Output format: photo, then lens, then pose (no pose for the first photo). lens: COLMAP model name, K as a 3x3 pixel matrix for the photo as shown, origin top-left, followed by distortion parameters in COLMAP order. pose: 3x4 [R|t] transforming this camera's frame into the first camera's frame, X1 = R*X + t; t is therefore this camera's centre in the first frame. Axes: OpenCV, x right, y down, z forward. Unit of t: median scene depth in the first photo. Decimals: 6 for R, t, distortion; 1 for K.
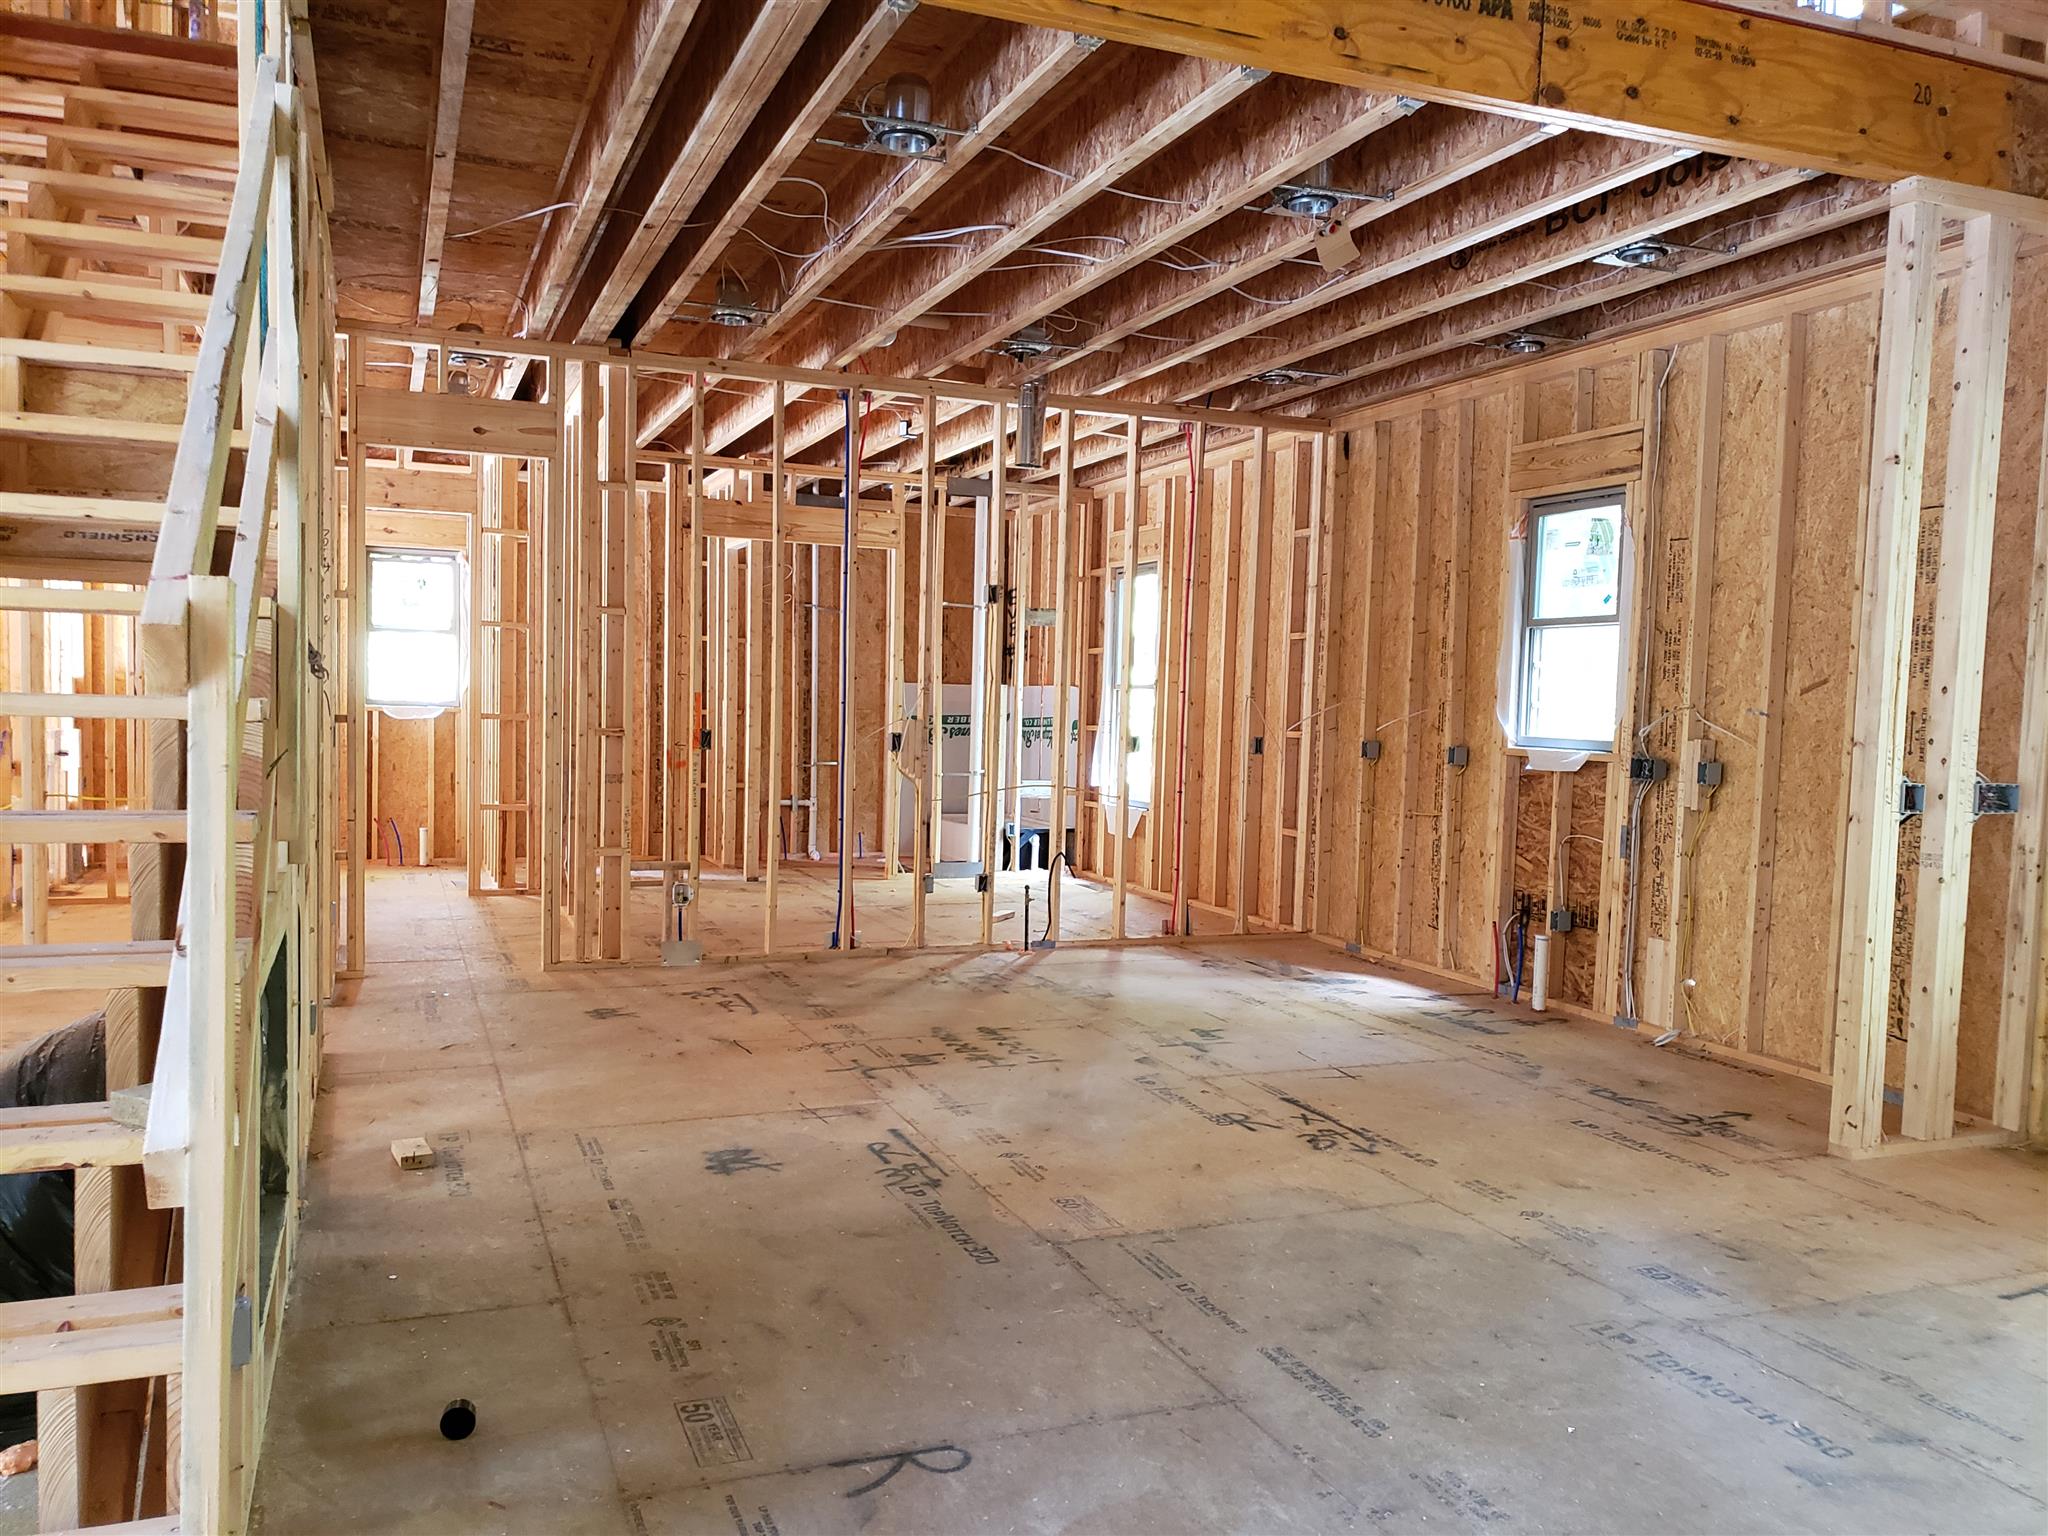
lens RADIAL K [[1587.0, 0, 1037.9], [0, 1587.0, 786.0], [0, 0, 1]] dist [0.038505, -0.022816]
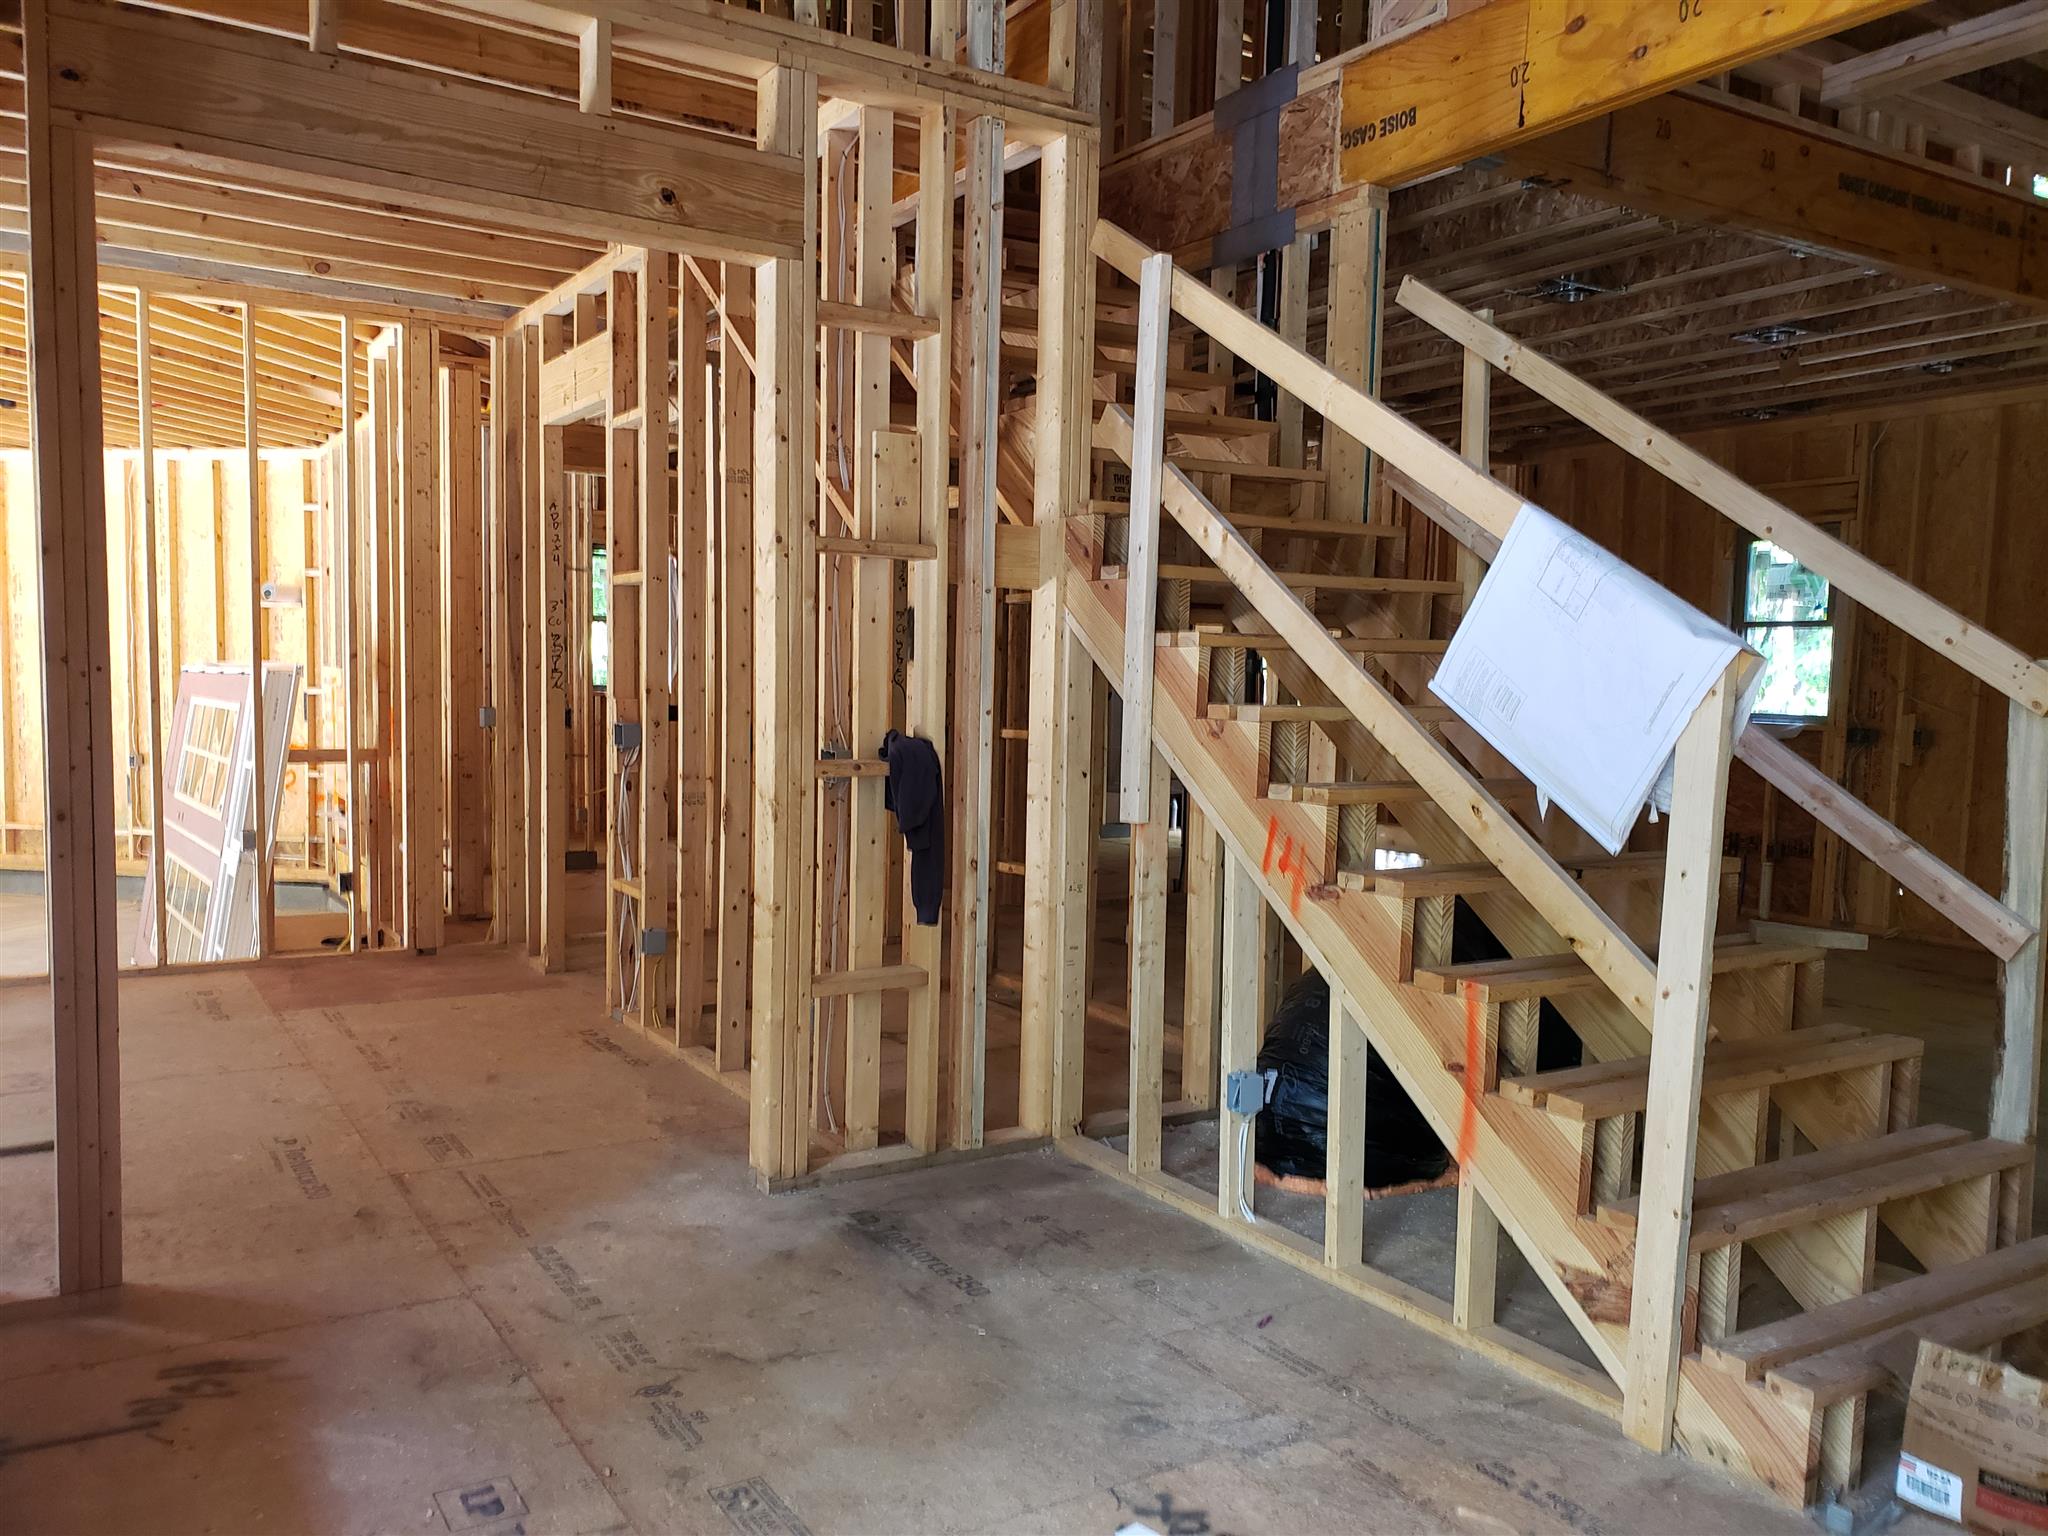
lens RADIAL K [[1587.0, 0, 1015.0], [0, 1587.0, 827.2], [0, 0, 1]] dist [0.038505, -0.022816]
pose [[0.984886, -0.029668, 0.170644, -0.564034], [0.021946, 0.998656, 0.046962, -0.013194], [-0.171808, -0.042508, 0.984213, -0.214314]]
